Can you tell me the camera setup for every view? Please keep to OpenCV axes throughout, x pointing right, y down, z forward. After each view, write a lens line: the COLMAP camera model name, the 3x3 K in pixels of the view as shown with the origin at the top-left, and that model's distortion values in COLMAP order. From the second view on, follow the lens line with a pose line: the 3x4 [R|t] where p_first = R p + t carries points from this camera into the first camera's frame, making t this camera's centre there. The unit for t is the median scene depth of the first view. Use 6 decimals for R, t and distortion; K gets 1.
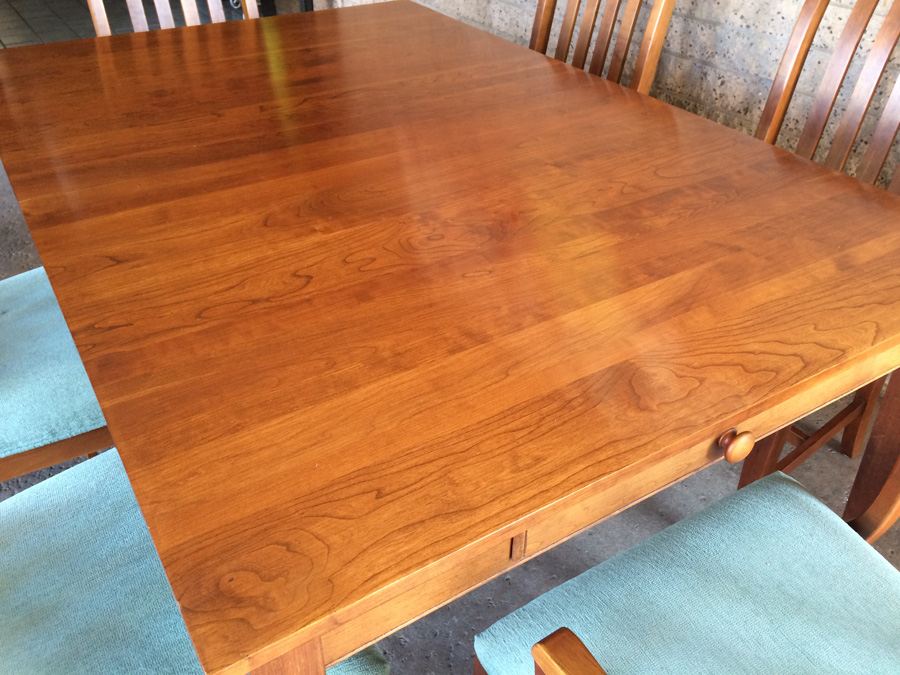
lens RADIAL K [[765.2, 0, 449.6], [0, 765.2, 340.6], [0, 0, 1]] dist [0.083193, -0.112669]
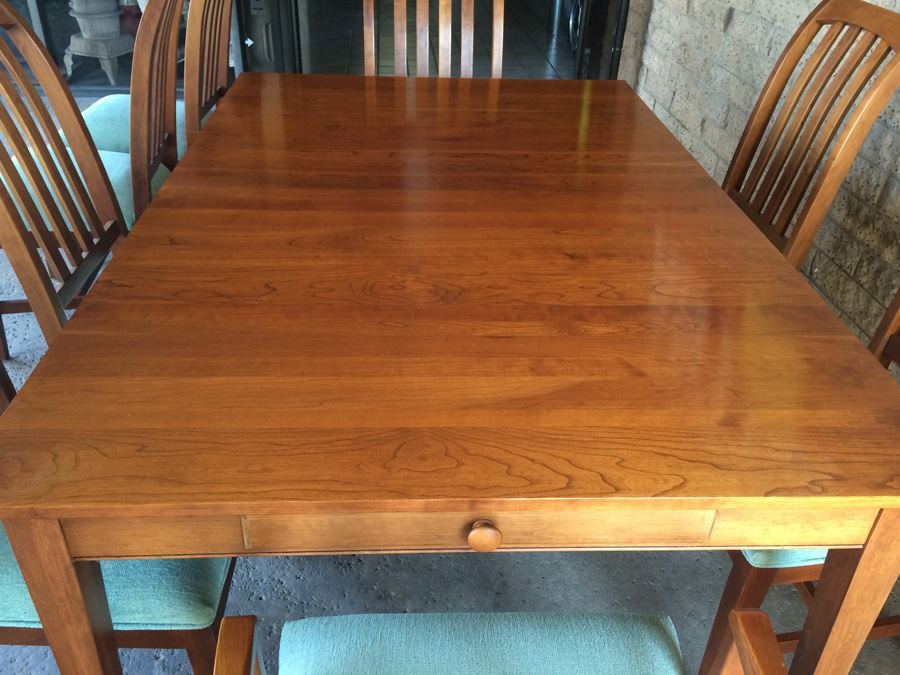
lens RADIAL K [[765.2, 0, 449.6], [0, 765.2, 340.6], [0, 0, 1]] dist [0.083193, -0.112669]
pose [[0.874046, 0.280059, -0.397002, 0.559310], [-0.301943, 0.953295, 0.007725, -0.095918], [0.380623, 0.113120, 0.917785, -0.017174]]
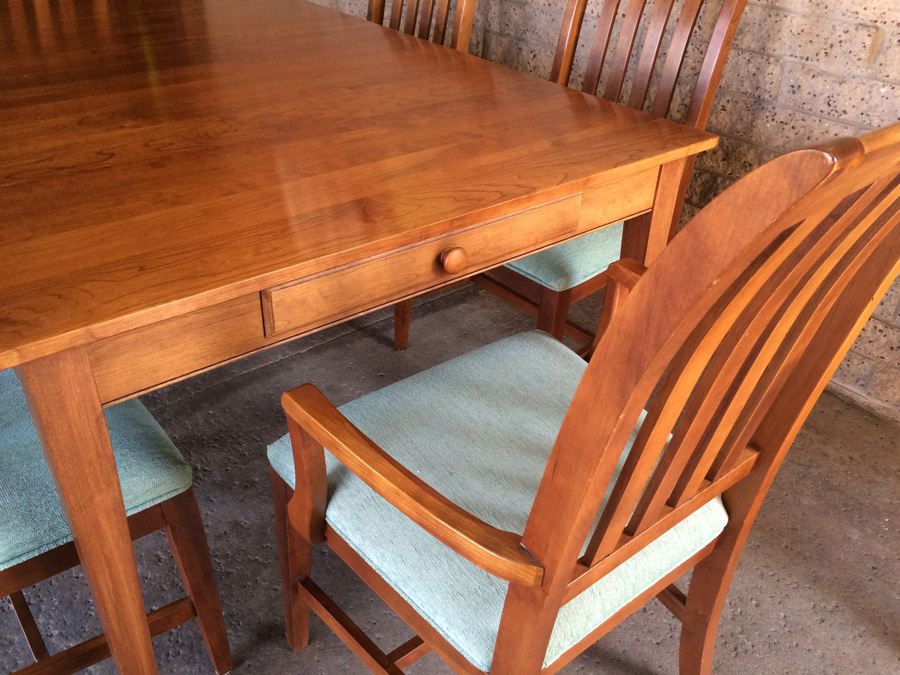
lens RADIAL K [[765.2, 0, 449.6], [0, 765.2, 340.6], [0, 0, 1]] dist [0.083193, -0.112669]
pose [[0.992696, -0.044873, 0.111991, 0.178637], [0.049000, 0.998207, -0.034374, 0.260034], [-0.110247, 0.039610, 0.993115, -0.218360]]
